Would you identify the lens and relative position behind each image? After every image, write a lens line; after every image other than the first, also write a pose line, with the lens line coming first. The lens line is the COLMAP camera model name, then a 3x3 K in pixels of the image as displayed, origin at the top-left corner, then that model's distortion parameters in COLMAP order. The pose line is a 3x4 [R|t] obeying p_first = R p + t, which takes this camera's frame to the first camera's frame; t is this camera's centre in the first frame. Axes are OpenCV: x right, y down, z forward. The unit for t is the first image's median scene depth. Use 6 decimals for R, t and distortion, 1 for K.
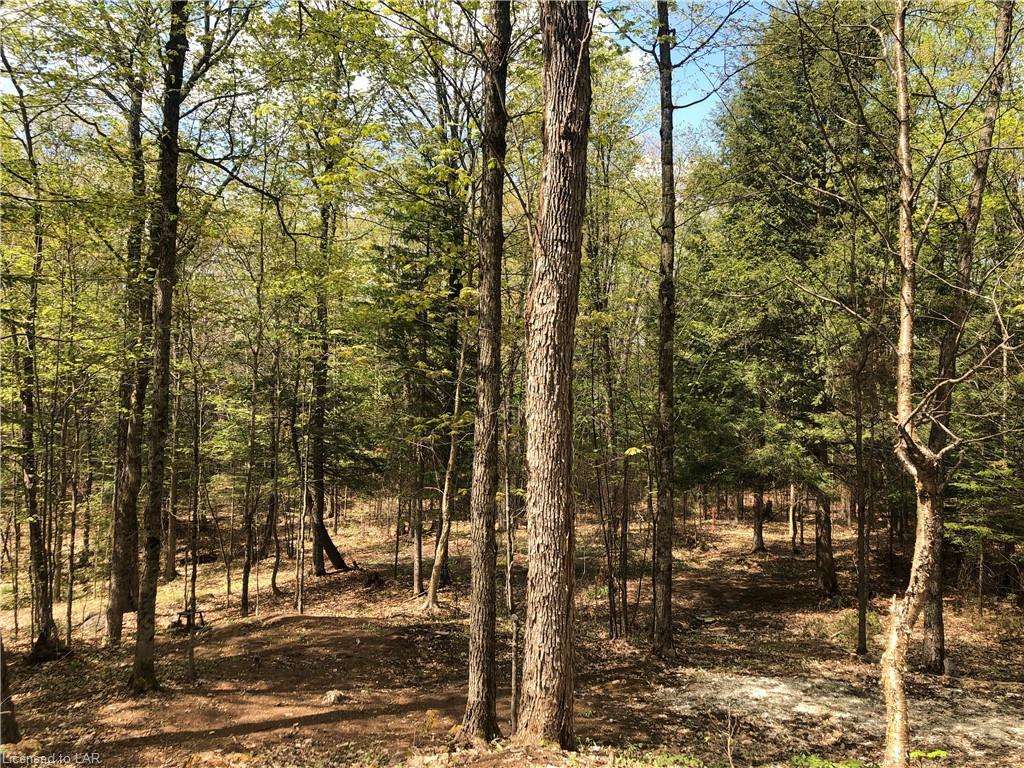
lens RADIAL K [[823.0, 0, 518.2], [0, 823.0, 376.6], [0, 0, 1]] dist [0.015091, -0.007420]
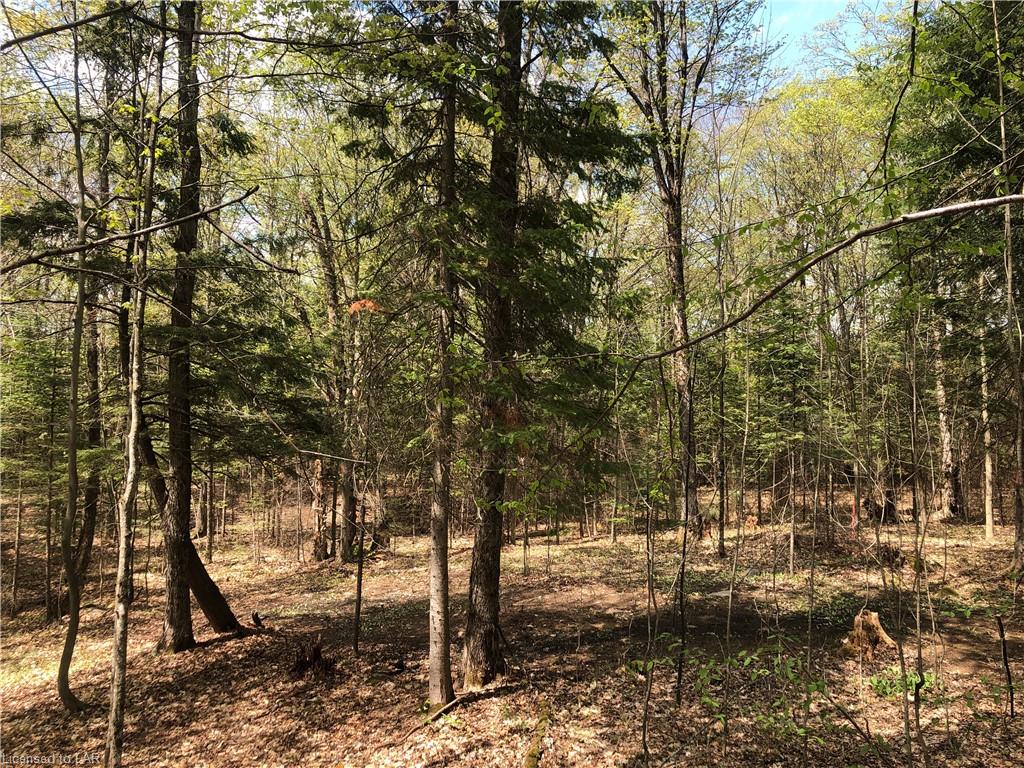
lens RADIAL K [[823.0, 0, 508.2], [0, 823.0, 382.2], [0, 0, 1]] dist [0.015091, -0.007420]
pose [[0.990696, 0.002466, 0.136069, -0.145829], [0.000267, 0.999799, -0.020064, 0.119061], [-0.136091, 0.019914, 0.990496, 0.609114]]
